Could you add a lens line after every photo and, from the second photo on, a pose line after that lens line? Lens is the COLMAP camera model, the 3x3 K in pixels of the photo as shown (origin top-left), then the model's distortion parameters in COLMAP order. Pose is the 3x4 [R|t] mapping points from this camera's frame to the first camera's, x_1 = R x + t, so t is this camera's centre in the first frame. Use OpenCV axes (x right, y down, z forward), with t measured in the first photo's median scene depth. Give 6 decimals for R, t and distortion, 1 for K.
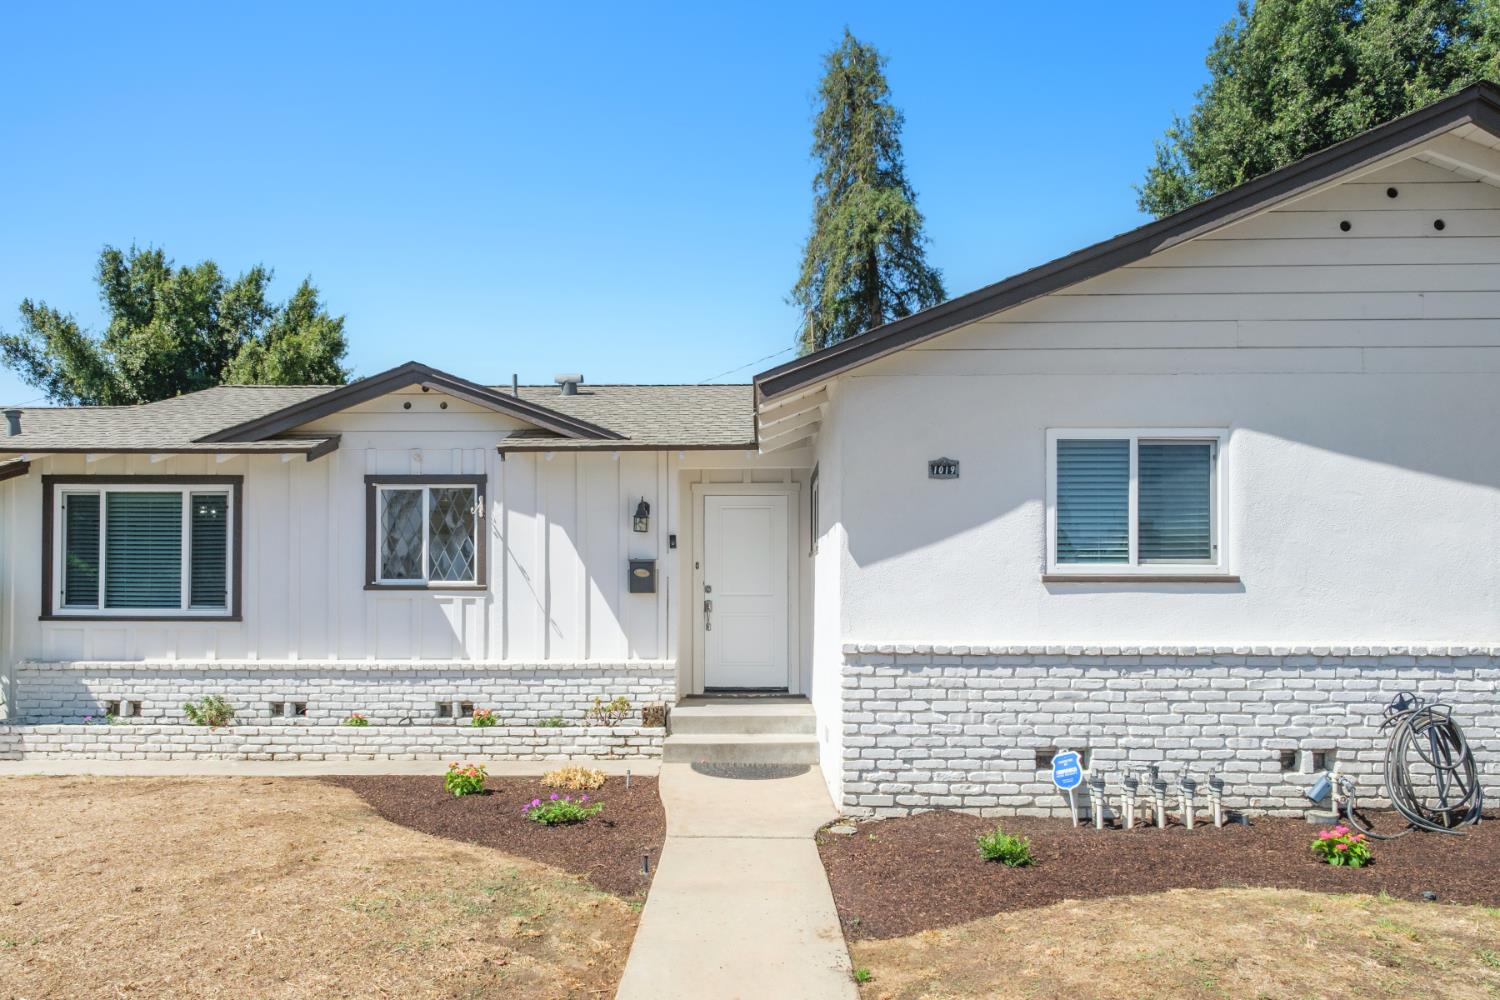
lens RADIAL K [[794.7, 0, 791.9], [0, 794.7, 549.6], [0, 0, 1]] dist [-0.003622, 0.002907]
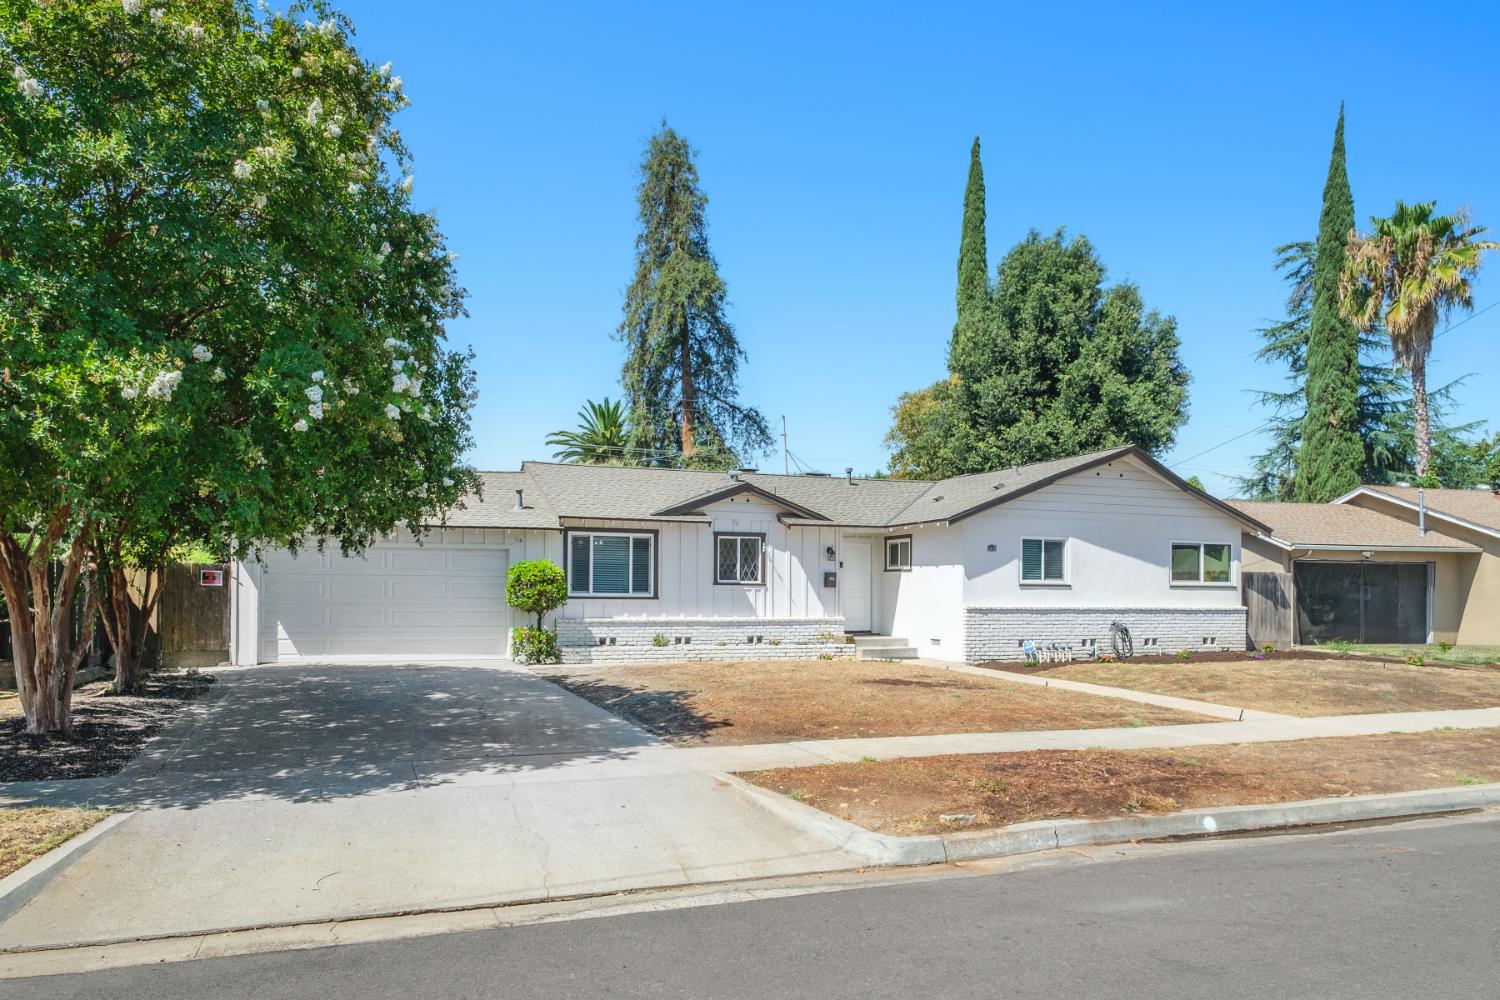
lens RADIAL K [[825.1, 0, 735.3], [0, 825.1, 504.0], [0, 0, 1]] dist [0.001254, -0.000274]
pose [[0.940740, 0.041898, 0.336530, -1.244533], [-0.028745, 0.998619, -0.043972, -0.071612], [-0.337907, 0.031693, 0.940646, -1.131393]]
